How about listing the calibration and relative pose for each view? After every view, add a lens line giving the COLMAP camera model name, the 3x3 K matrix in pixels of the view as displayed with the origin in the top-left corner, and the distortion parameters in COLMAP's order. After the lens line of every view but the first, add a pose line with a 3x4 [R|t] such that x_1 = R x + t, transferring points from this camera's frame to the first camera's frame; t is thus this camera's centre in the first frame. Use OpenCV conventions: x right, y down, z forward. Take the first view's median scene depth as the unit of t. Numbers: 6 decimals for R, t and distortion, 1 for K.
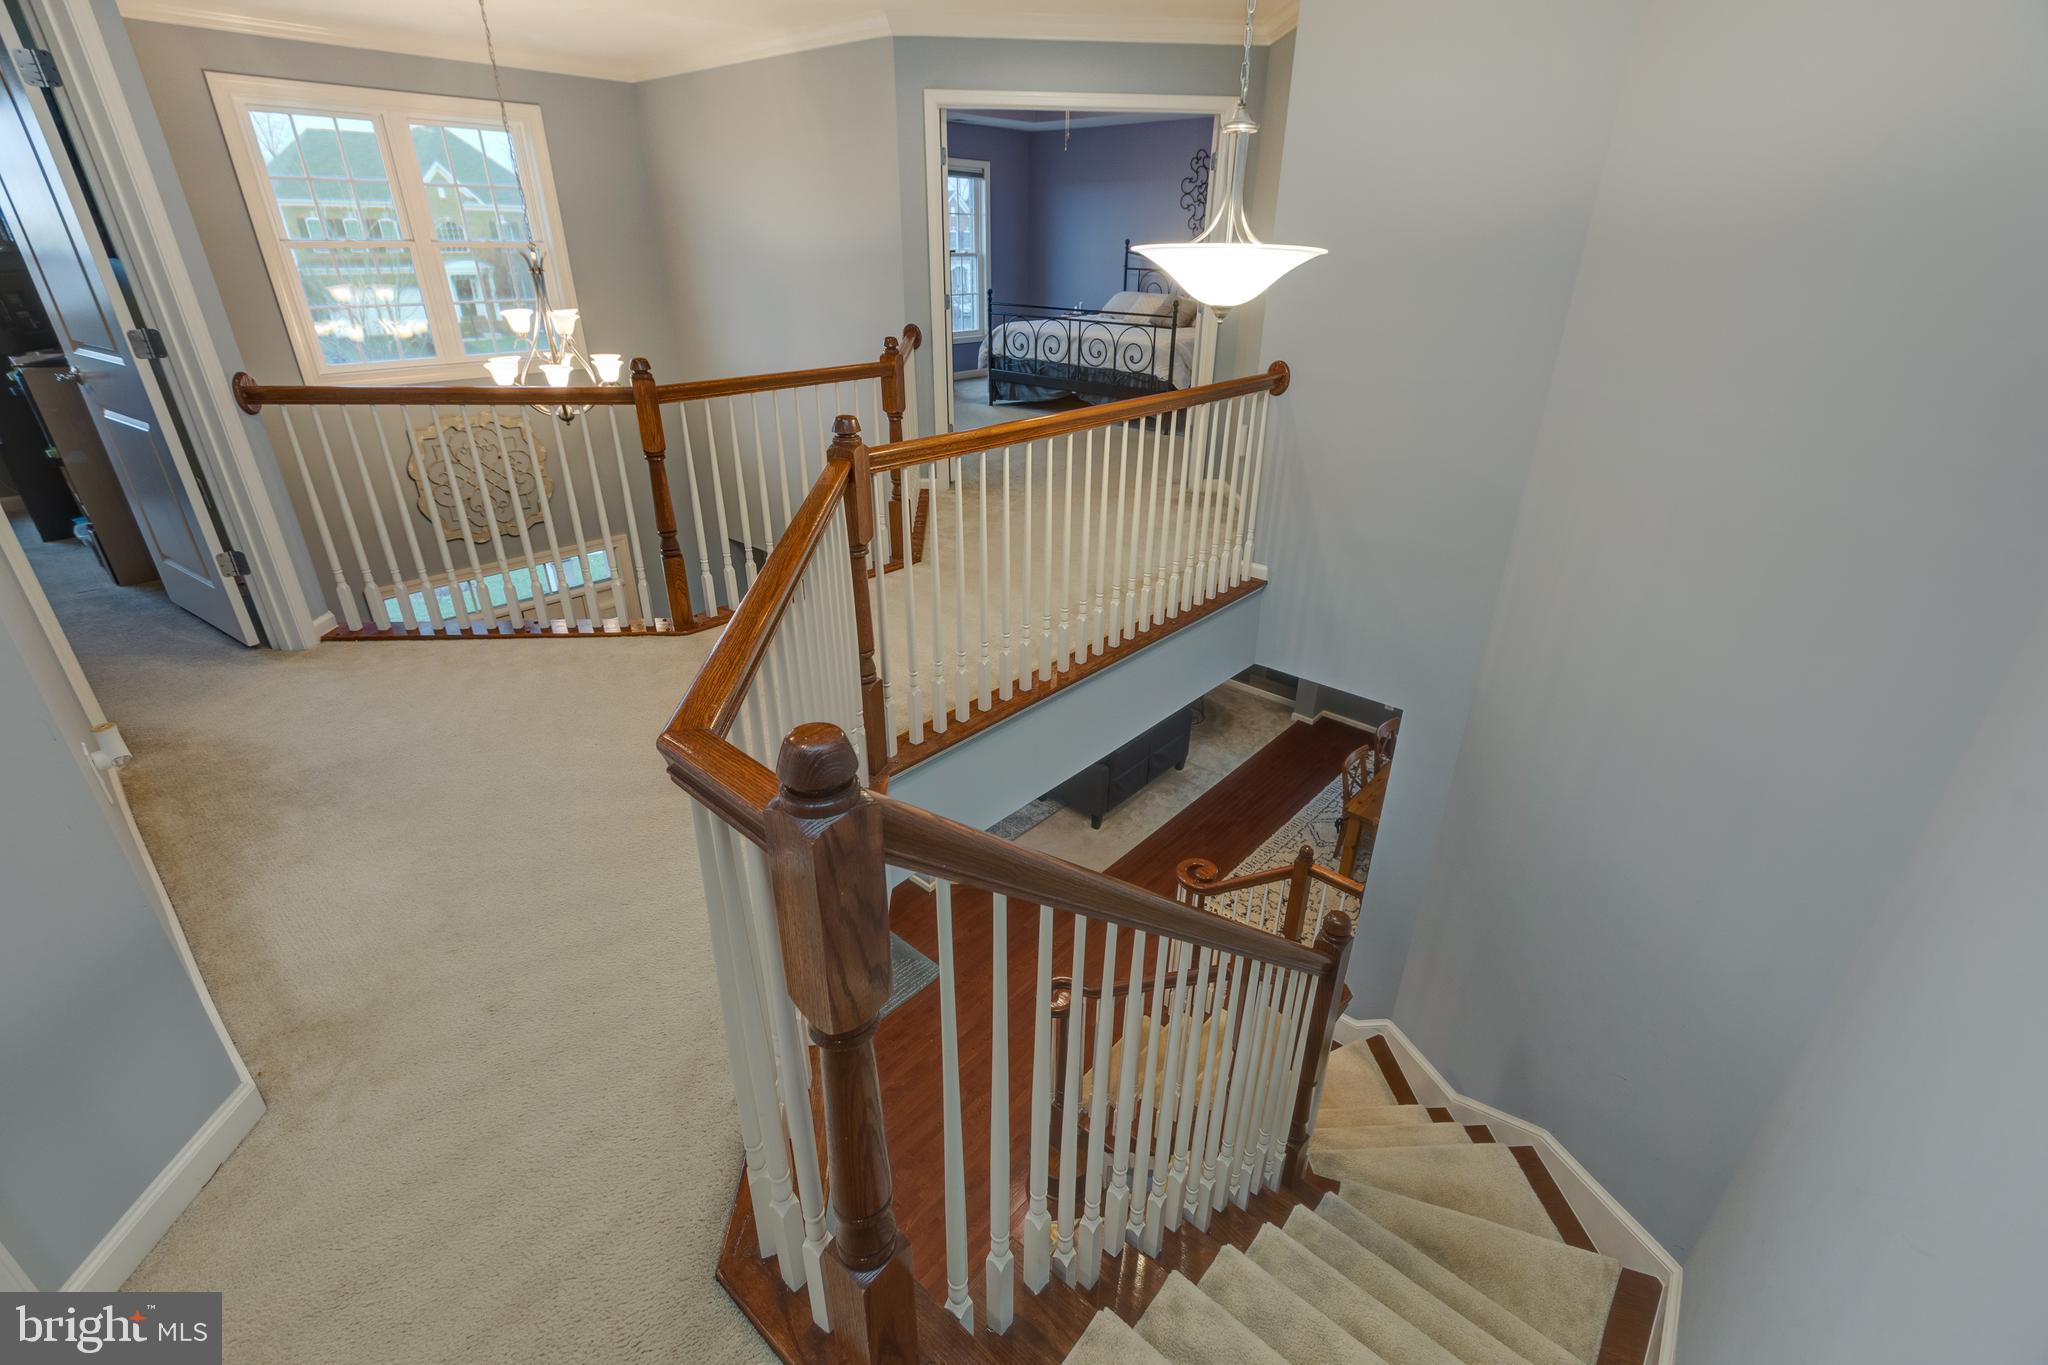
lens RADIAL K [[906.8, 0, 1028.7], [0, 906.8, 678.1], [0, 0, 1]] dist [-0.000972, -0.000523]
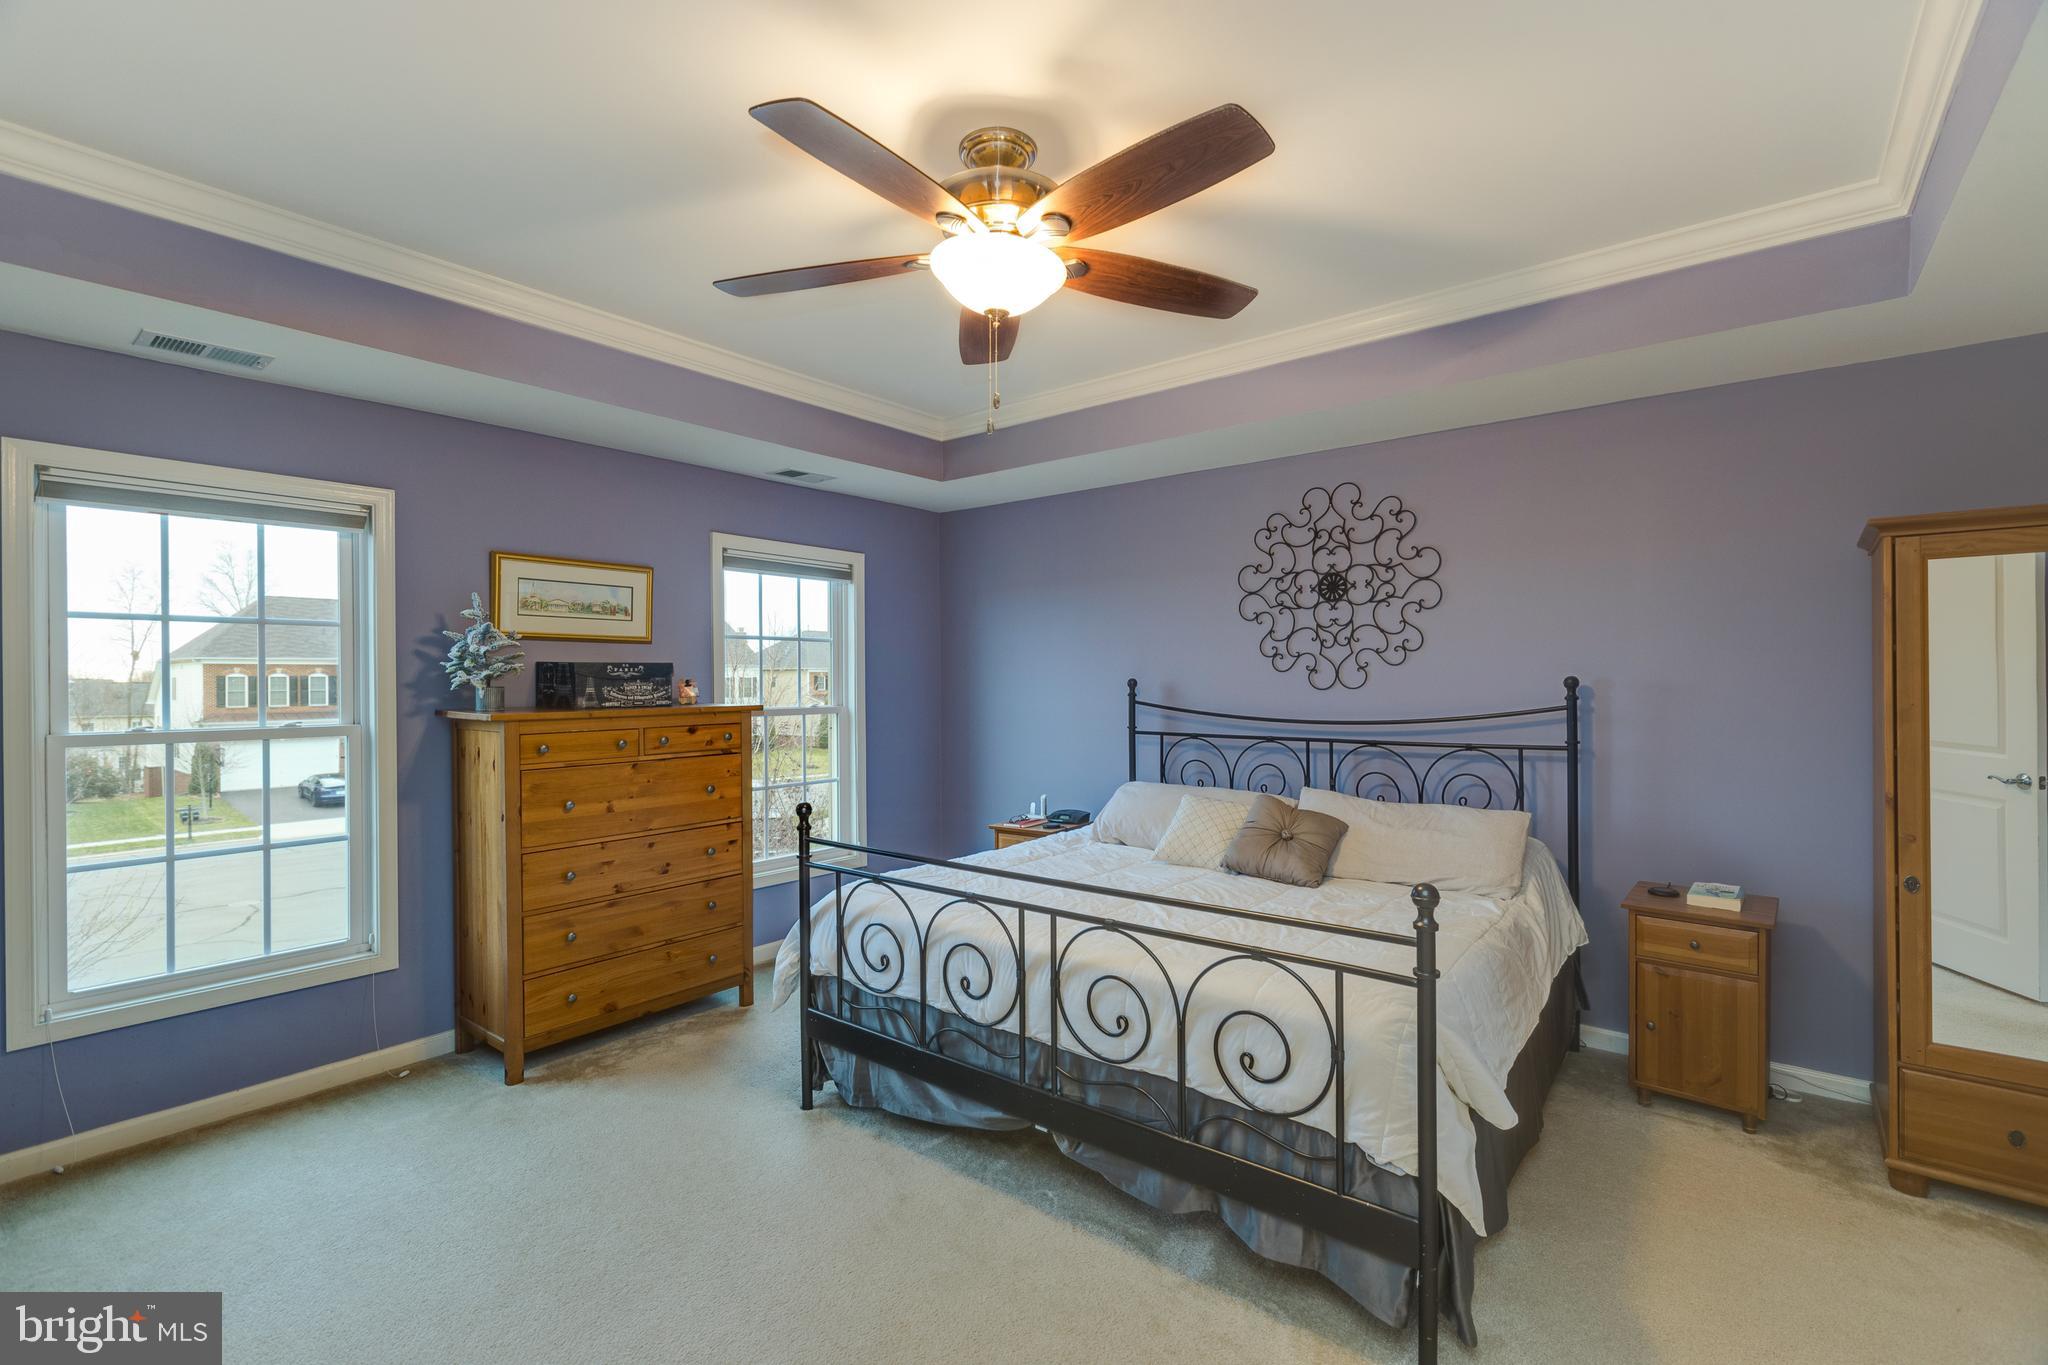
lens RADIAL K [[906.8, 0, 1028.7], [0, 906.8, 678.1], [0, 0, 1]] dist [-0.000972, -0.000523]
pose [[0.998697, -0.016216, 0.048387, 0.034102], [0.035922, 0.896857, -0.440860, -0.325976], [-0.036247, 0.442023, 0.896271, 0.677746]]
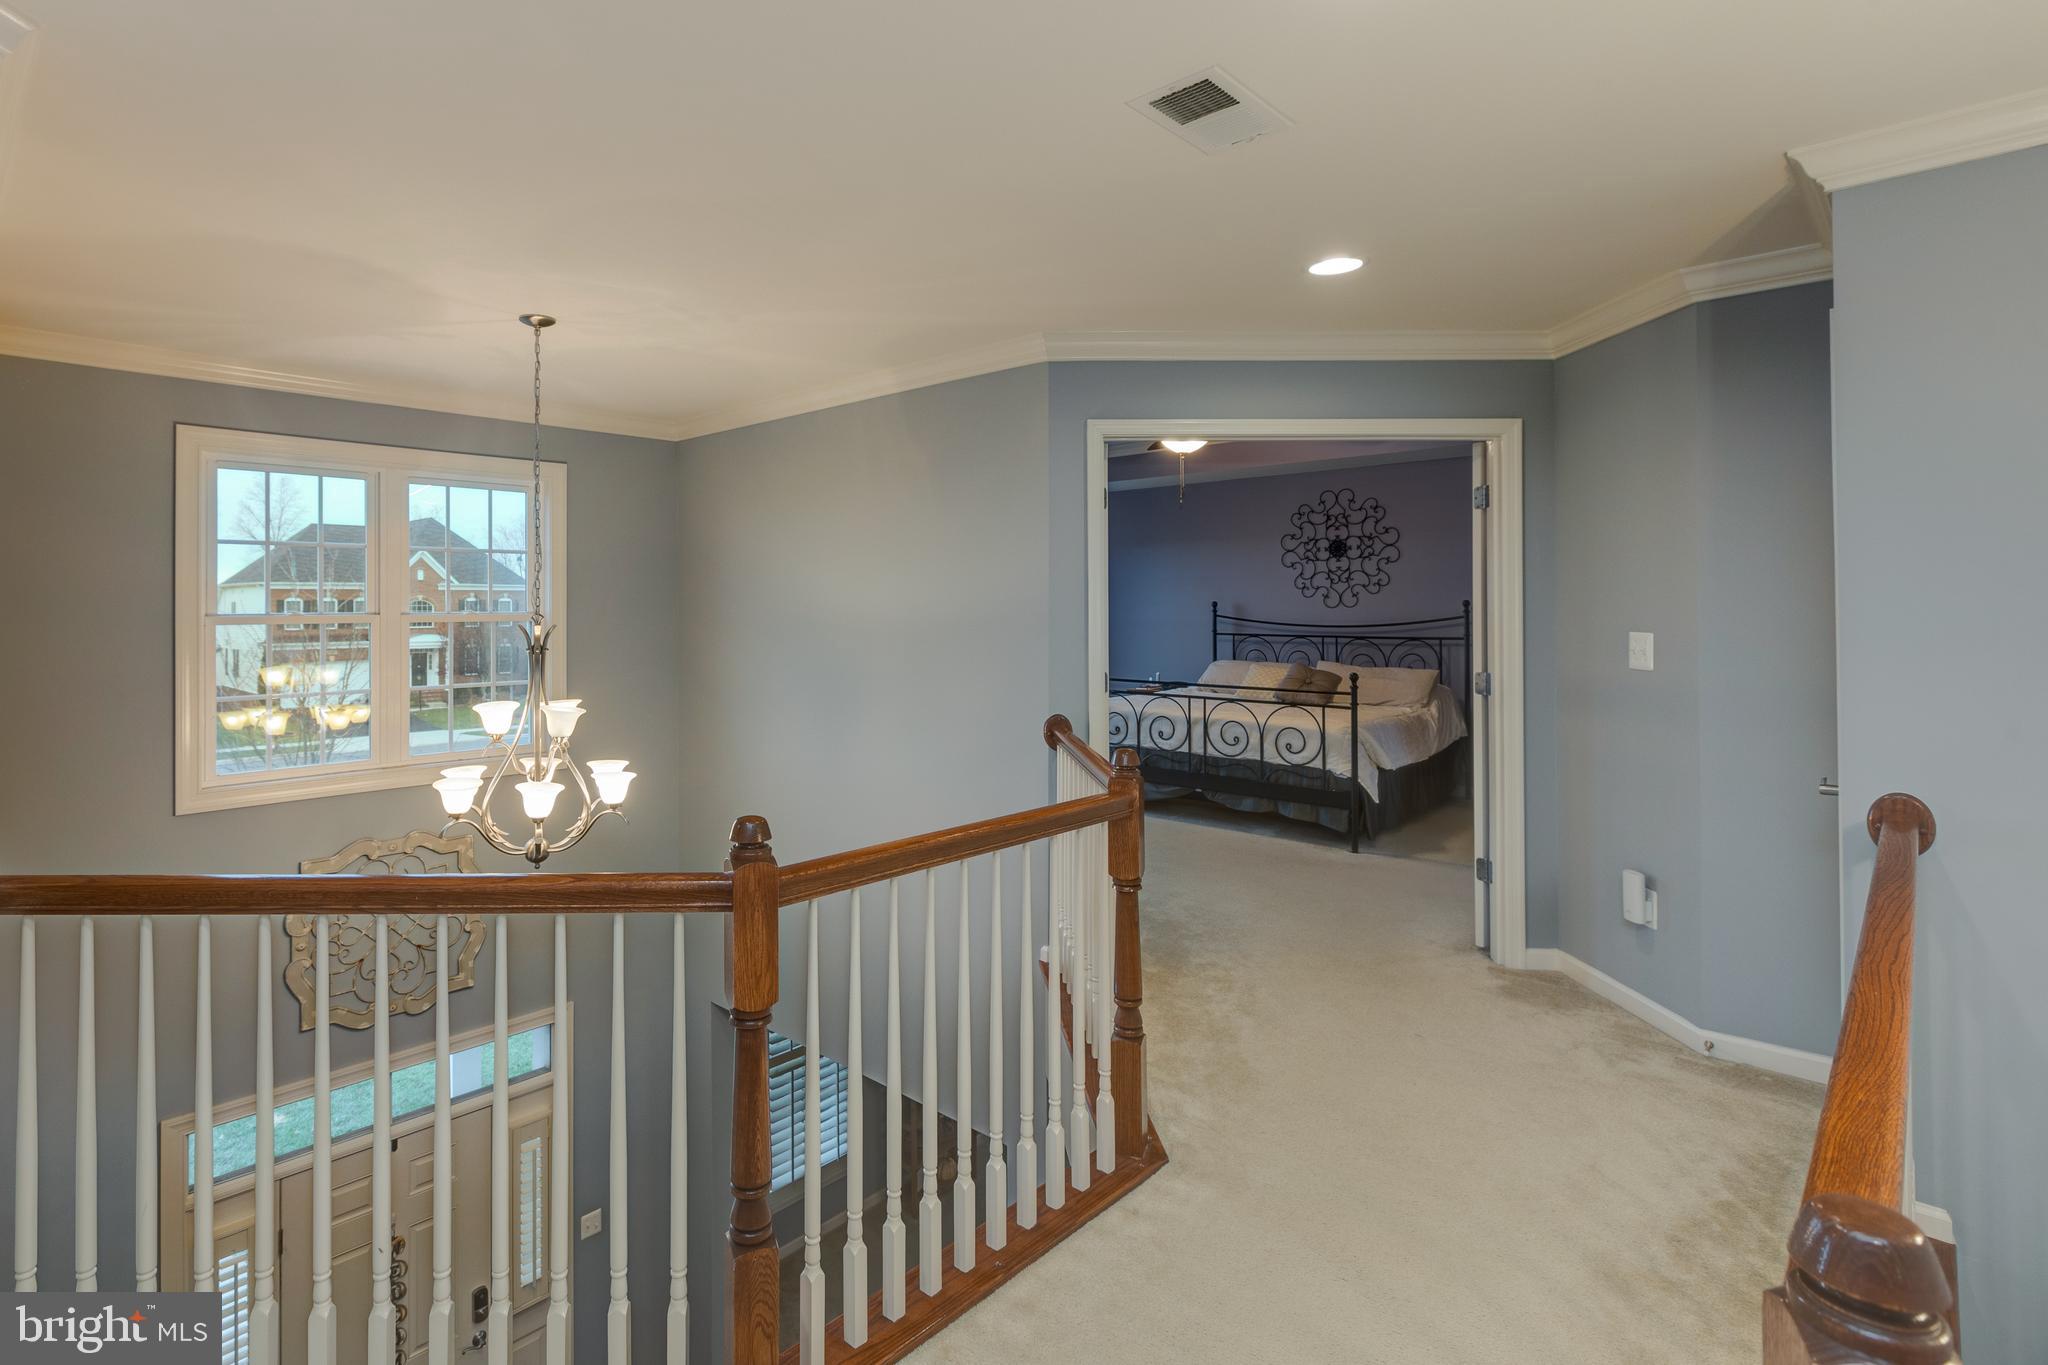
lens RADIAL K [[1010.7, 0, 913.6], [0, 1010.7, 595.3], [0, 0, 1]] dist [0.000365, 0.000098]
pose [[0.997795, -0.015950, -0.064425, -0.128305], [-0.014516, 0.894747, -0.446337, -0.091337], [0.064763, 0.446288, 0.892543, 0.194030]]
